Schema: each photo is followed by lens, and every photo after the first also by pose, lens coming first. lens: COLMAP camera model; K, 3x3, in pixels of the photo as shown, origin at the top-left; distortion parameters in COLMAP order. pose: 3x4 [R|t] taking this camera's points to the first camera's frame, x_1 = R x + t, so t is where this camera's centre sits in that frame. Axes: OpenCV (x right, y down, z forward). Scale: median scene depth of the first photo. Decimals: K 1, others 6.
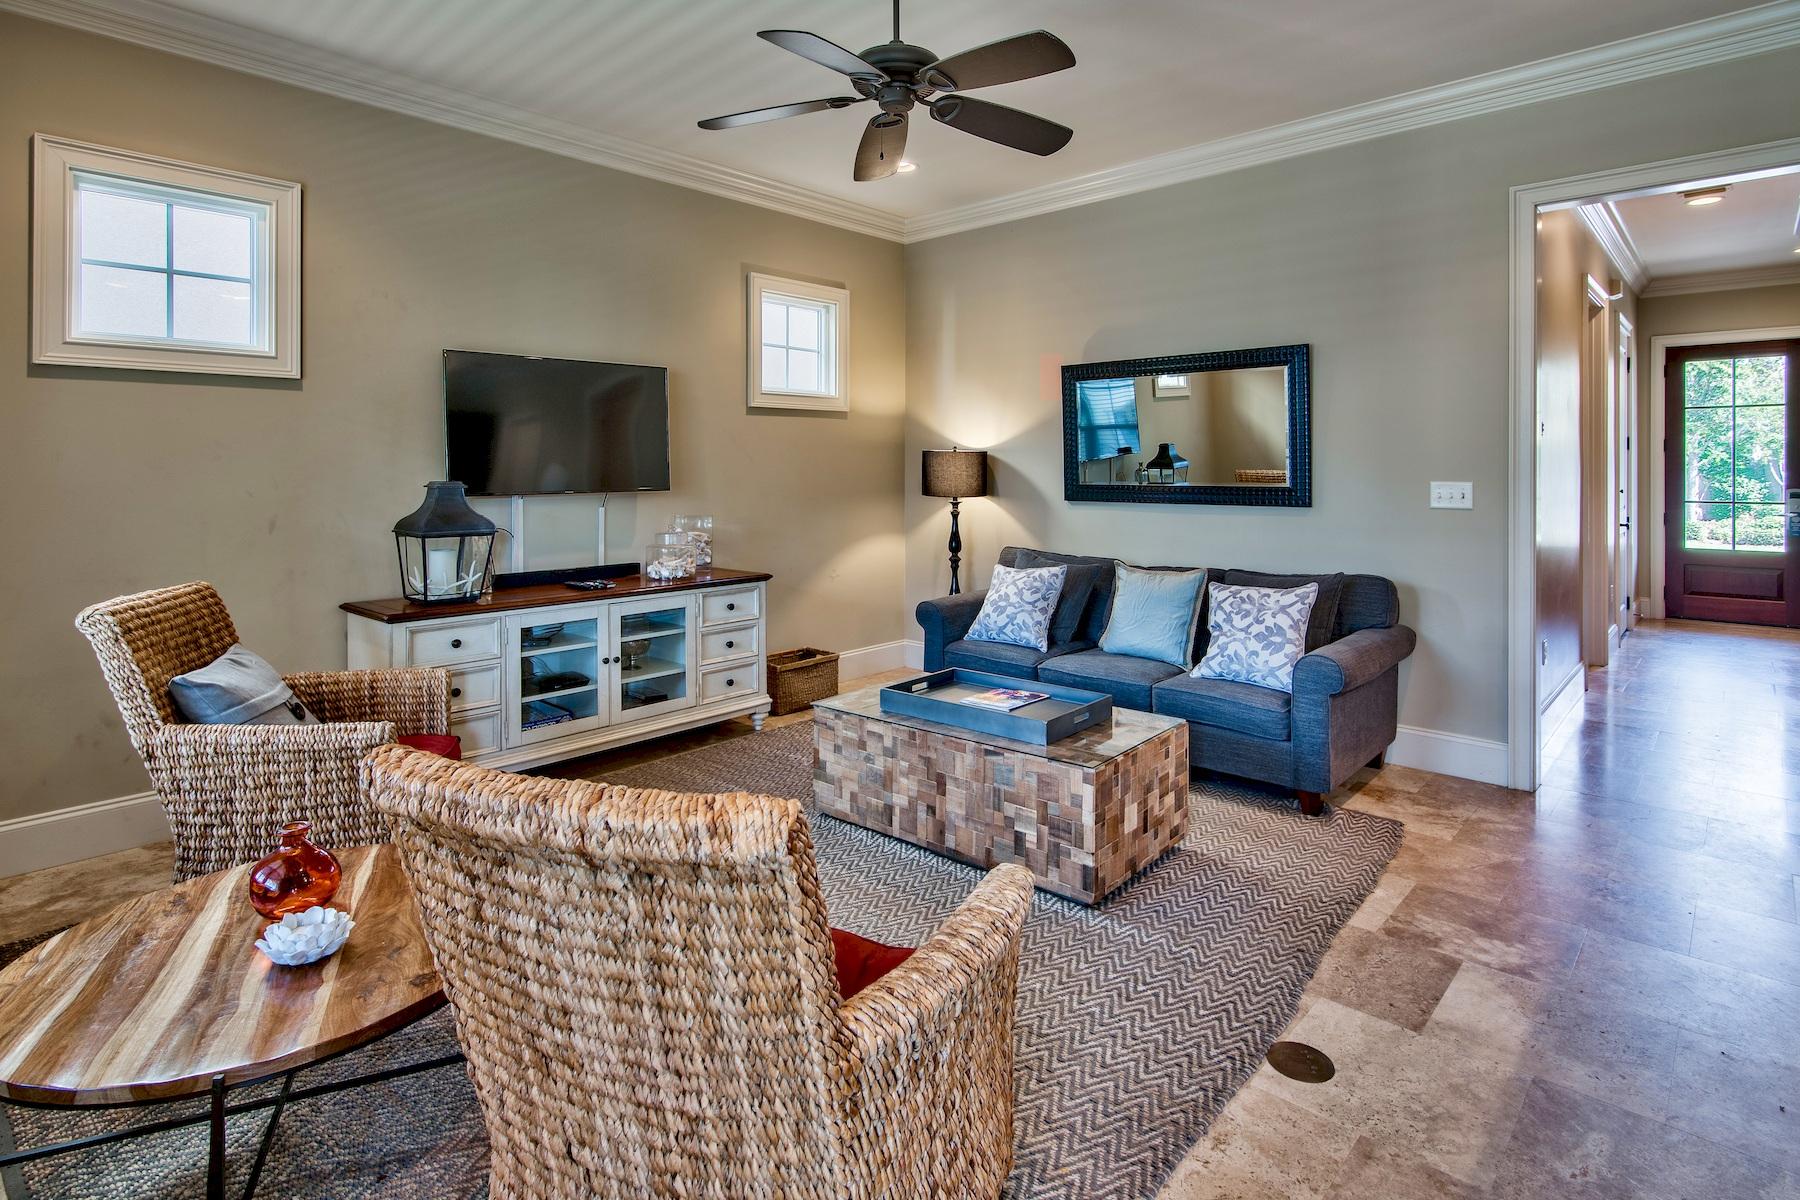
lens RADIAL K [[917.6, 0, 911.1], [0, 917.6, 464.4], [0, 0, 1]] dist [0.001421, -0.002207]
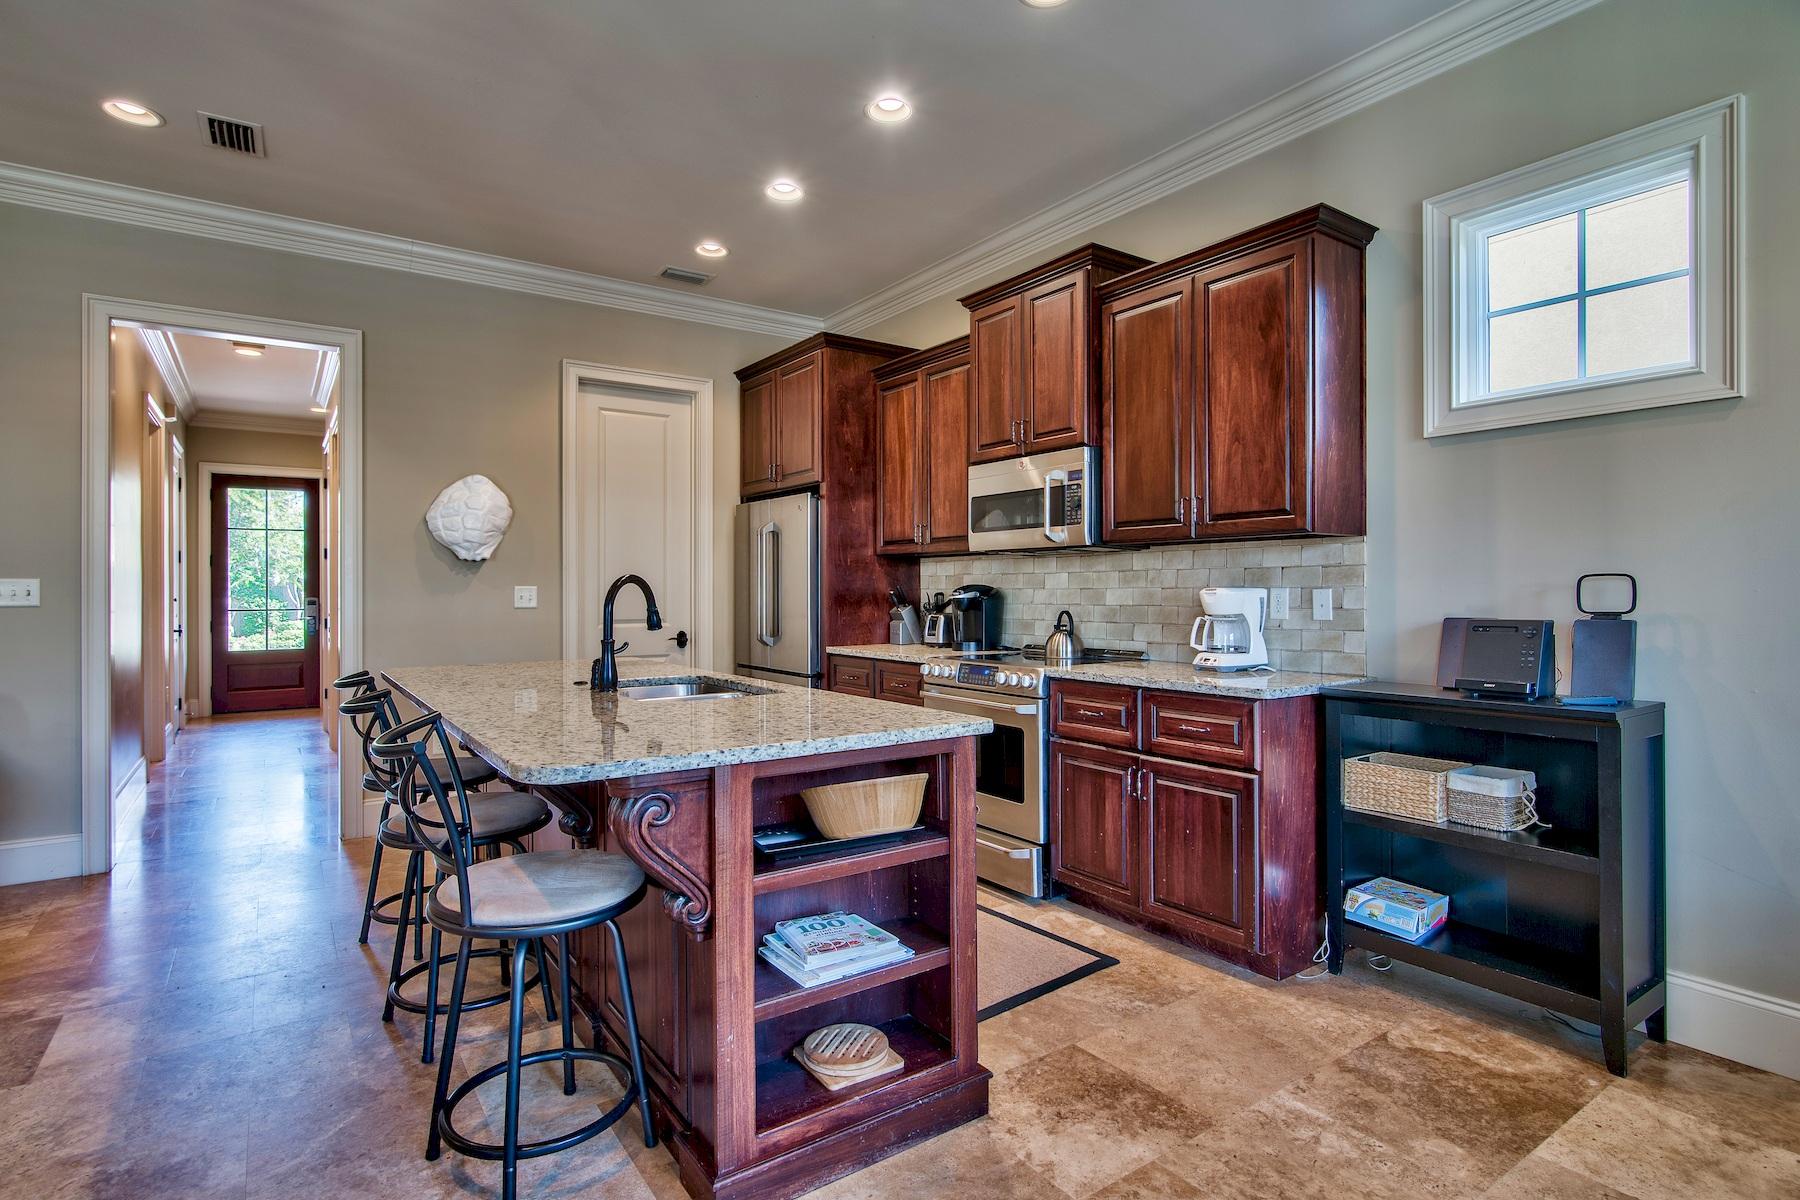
lens RADIAL K [[917.6, 0, 901.2], [0, 917.6, 594.2], [0, 0, 1]] dist [0.001421, -0.002207]
pose [[0.221998, -0.002403, 0.975044, -0.105681], [0.004521, 0.999989, 0.001436, 0.028127], [-0.975037, 0.004089, 0.222006, -0.089288]]
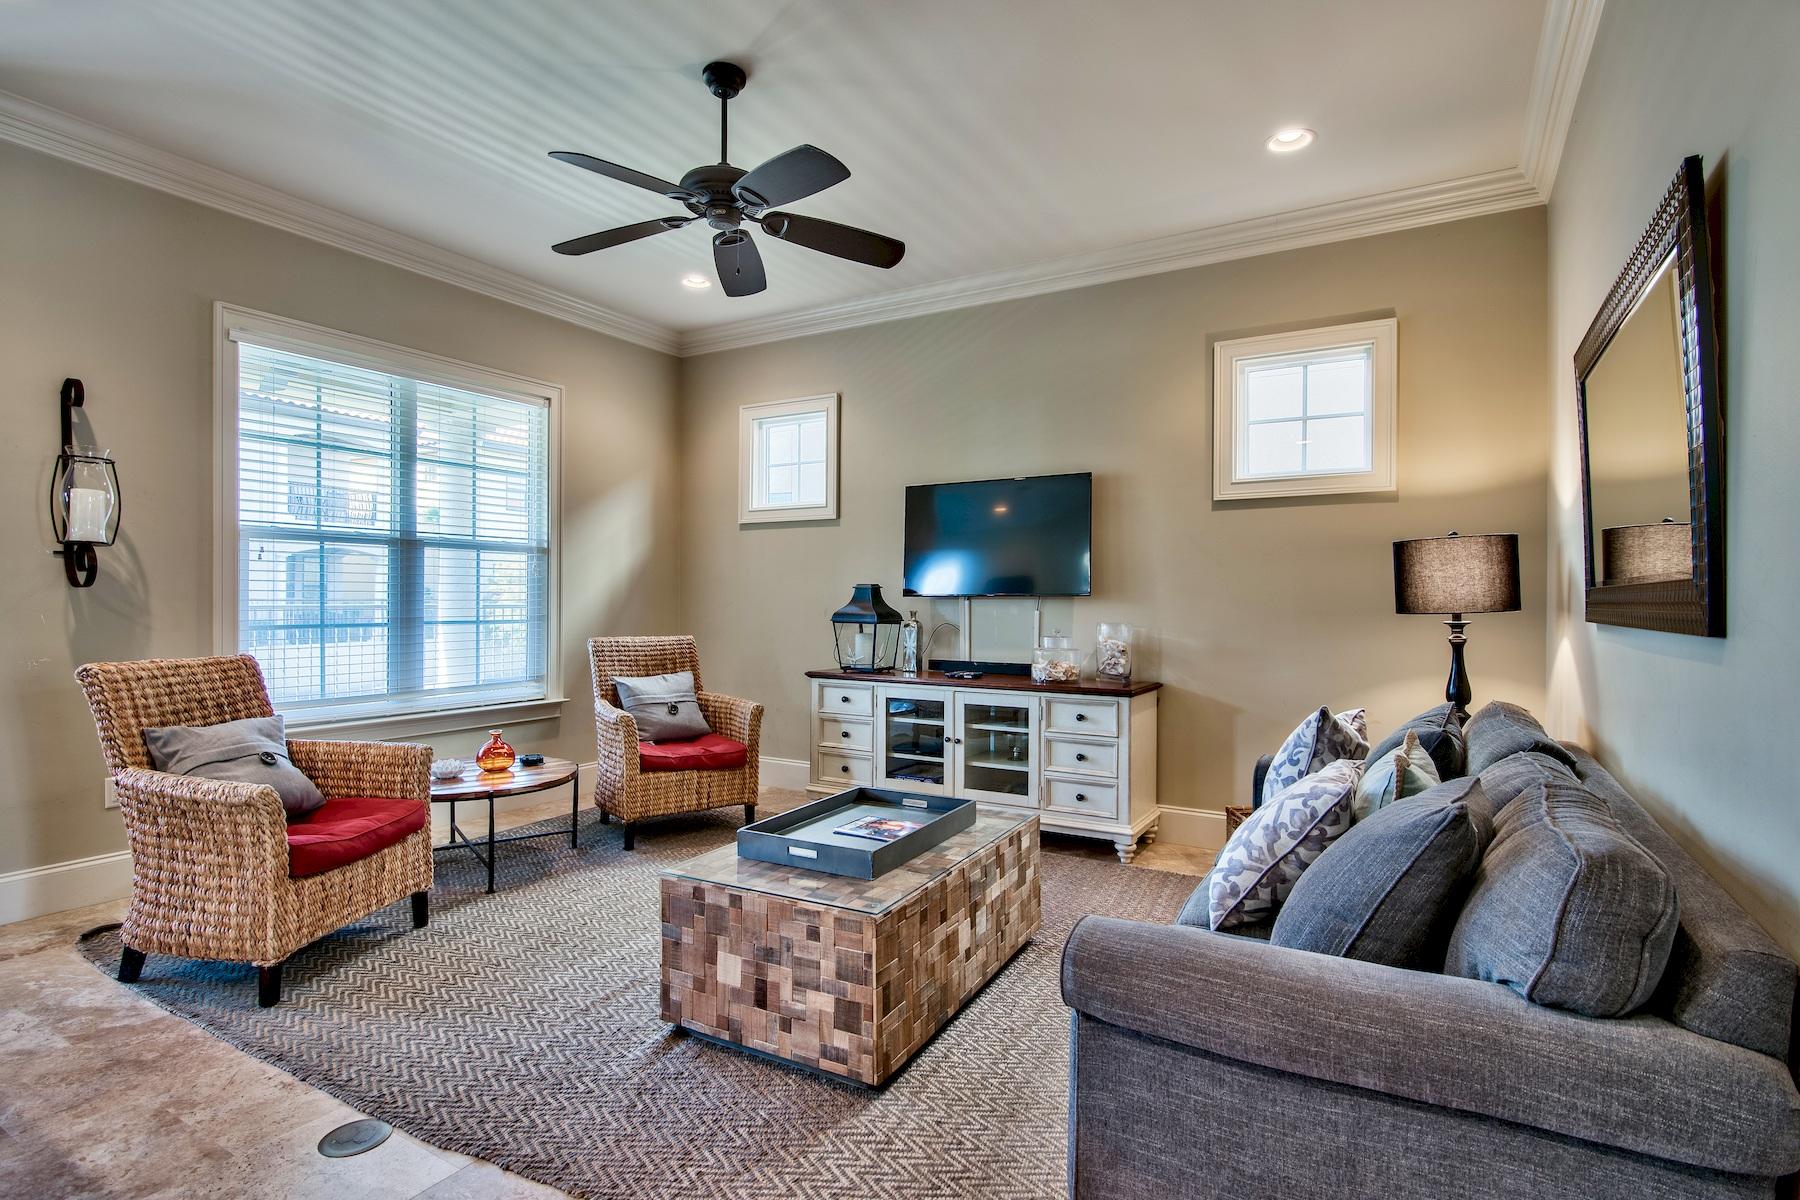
lens RADIAL K [[917.6, 0, 899.4], [0, 917.6, 596.7], [0, 0, 1]] dist [0.001421, -0.002207]
pose [[0.210954, 0.004021, -0.977488, 0.633520], [-0.004972, 0.999983, 0.003041, 0.026352], [0.977483, 0.004218, 0.210970, 0.570431]]
